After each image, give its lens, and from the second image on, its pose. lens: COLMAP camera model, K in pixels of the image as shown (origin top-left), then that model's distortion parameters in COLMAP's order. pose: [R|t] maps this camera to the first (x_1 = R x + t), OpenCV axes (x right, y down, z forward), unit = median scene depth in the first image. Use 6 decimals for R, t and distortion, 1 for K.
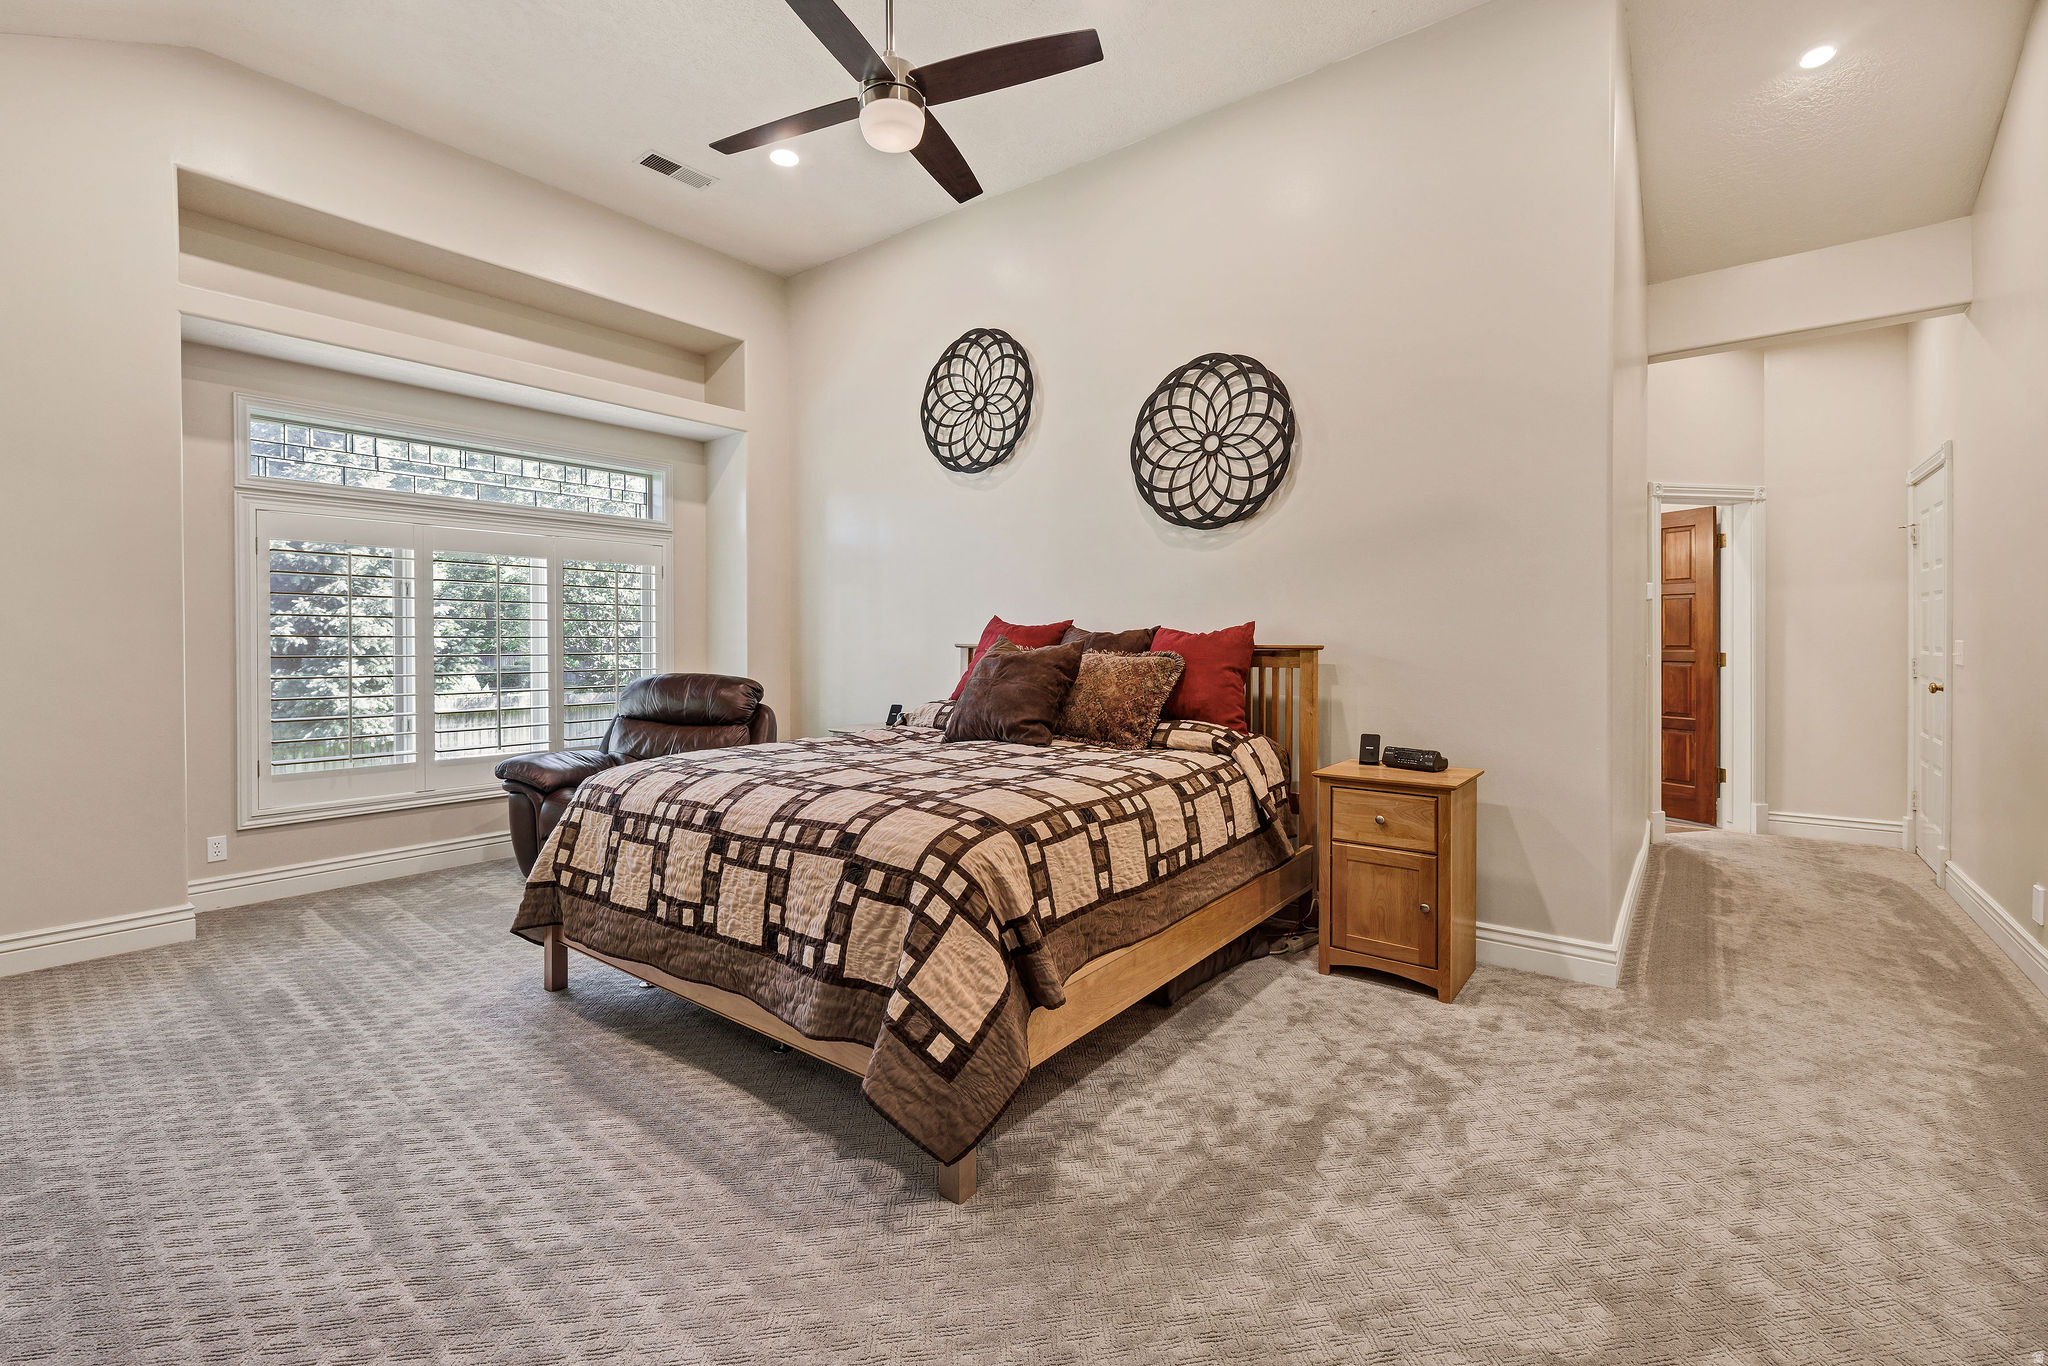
lens RADIAL K [[841.1, 0, 988.2], [0, 841.1, 669.0], [0, 0, 1]] dist [-0.004722, 0.000112]
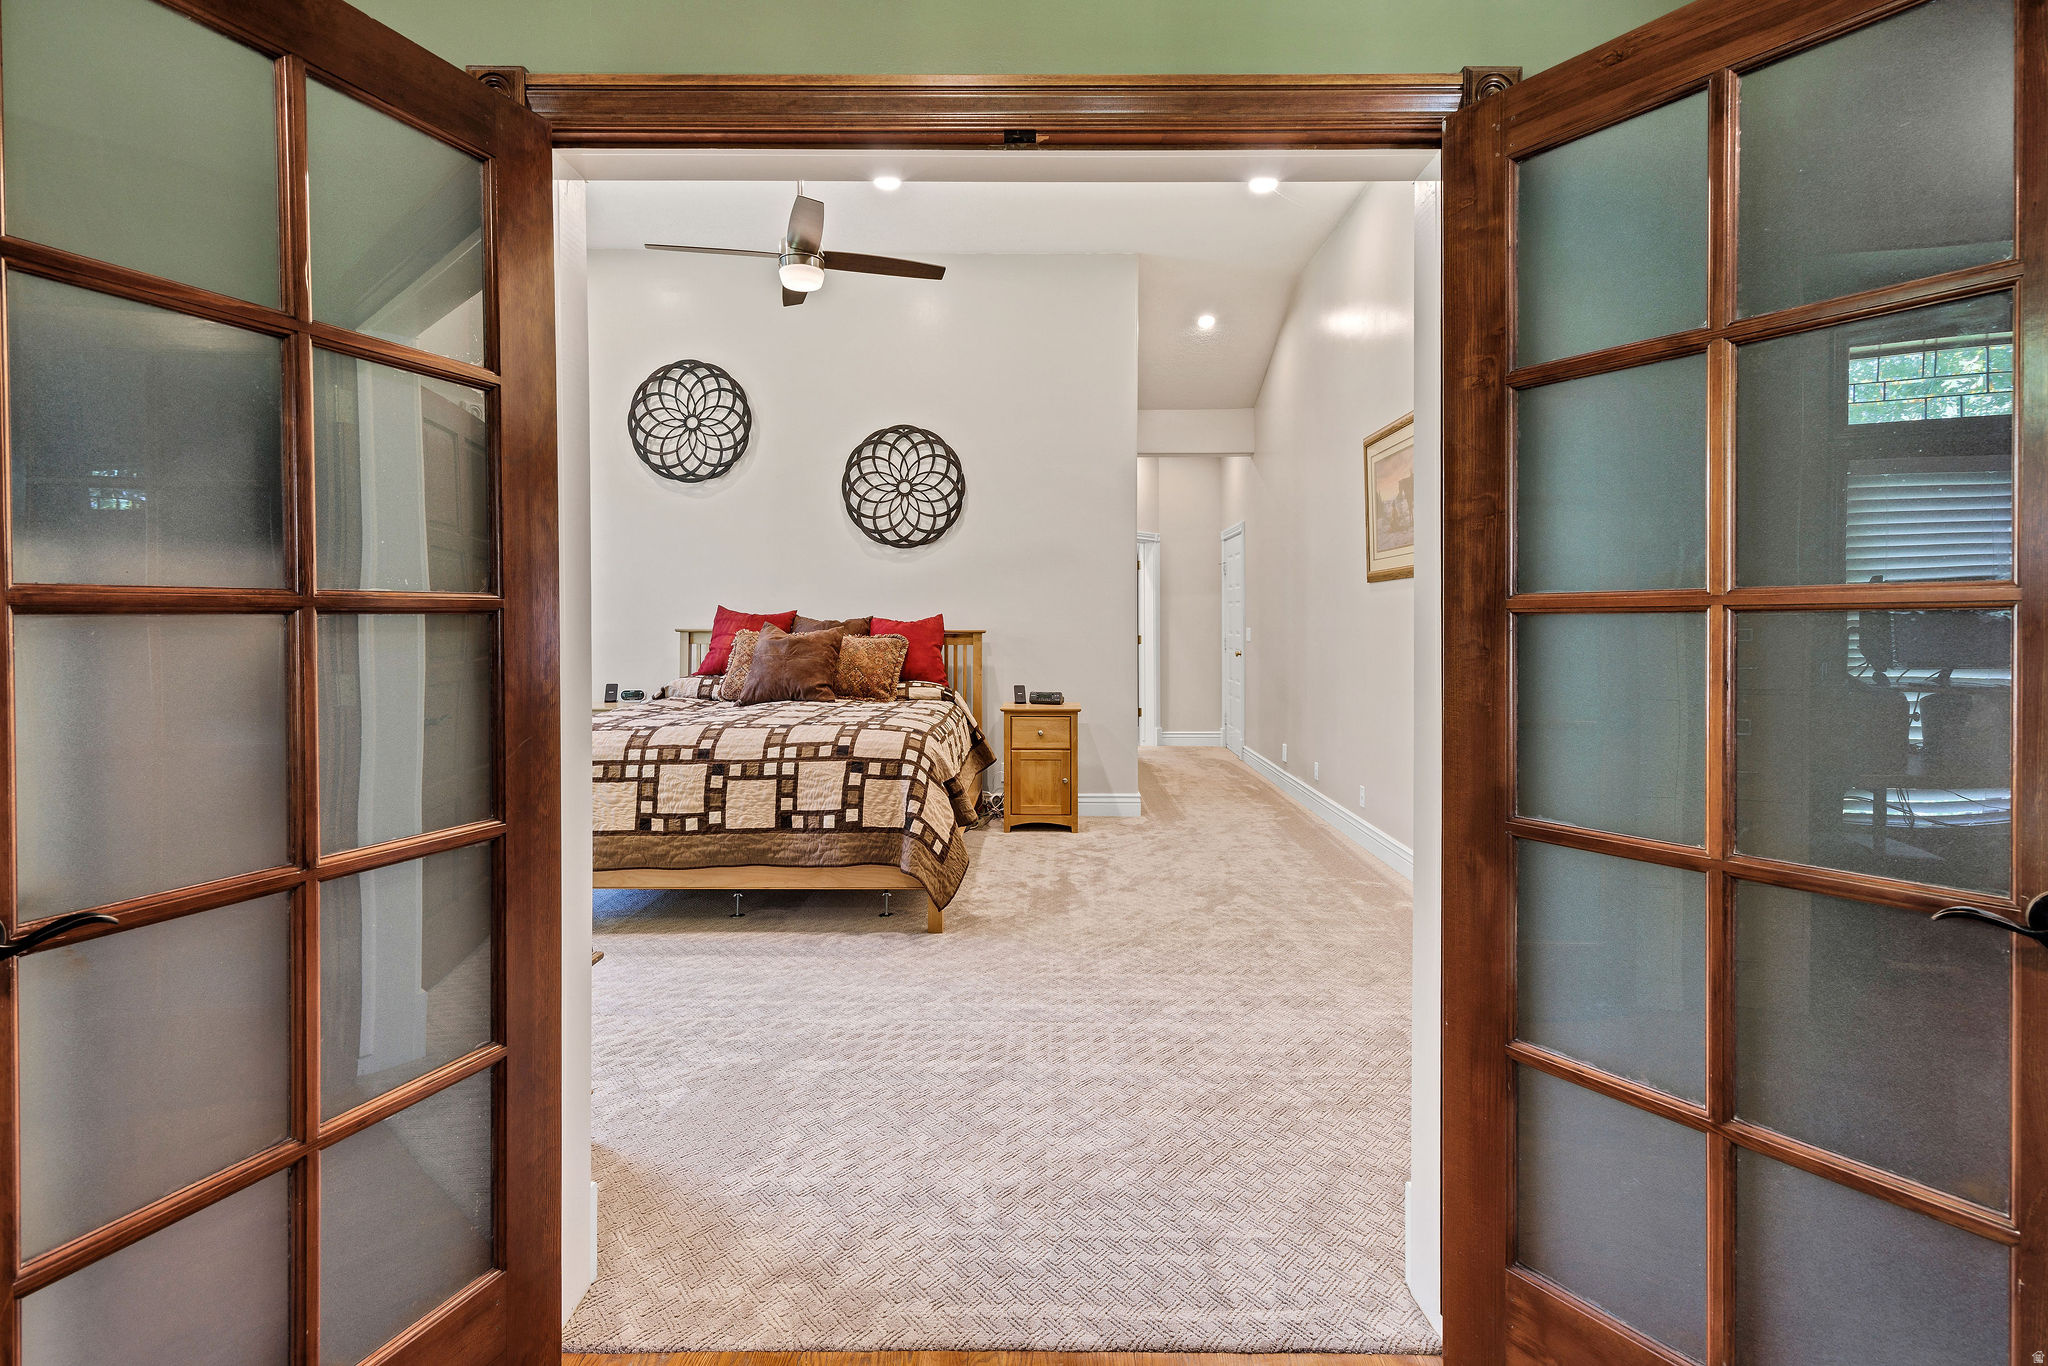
lens RADIAL K [[841.1, 0, 988.2], [0, 841.1, 669.0], [0, 0, 1]] dist [-0.004722, 0.000112]
pose [[0.824089, -0.025304, 0.565894, -0.486687], [0.015480, 0.999635, 0.022155, 0.009064], [-0.566248, -0.009498, 0.824180, -0.285136]]
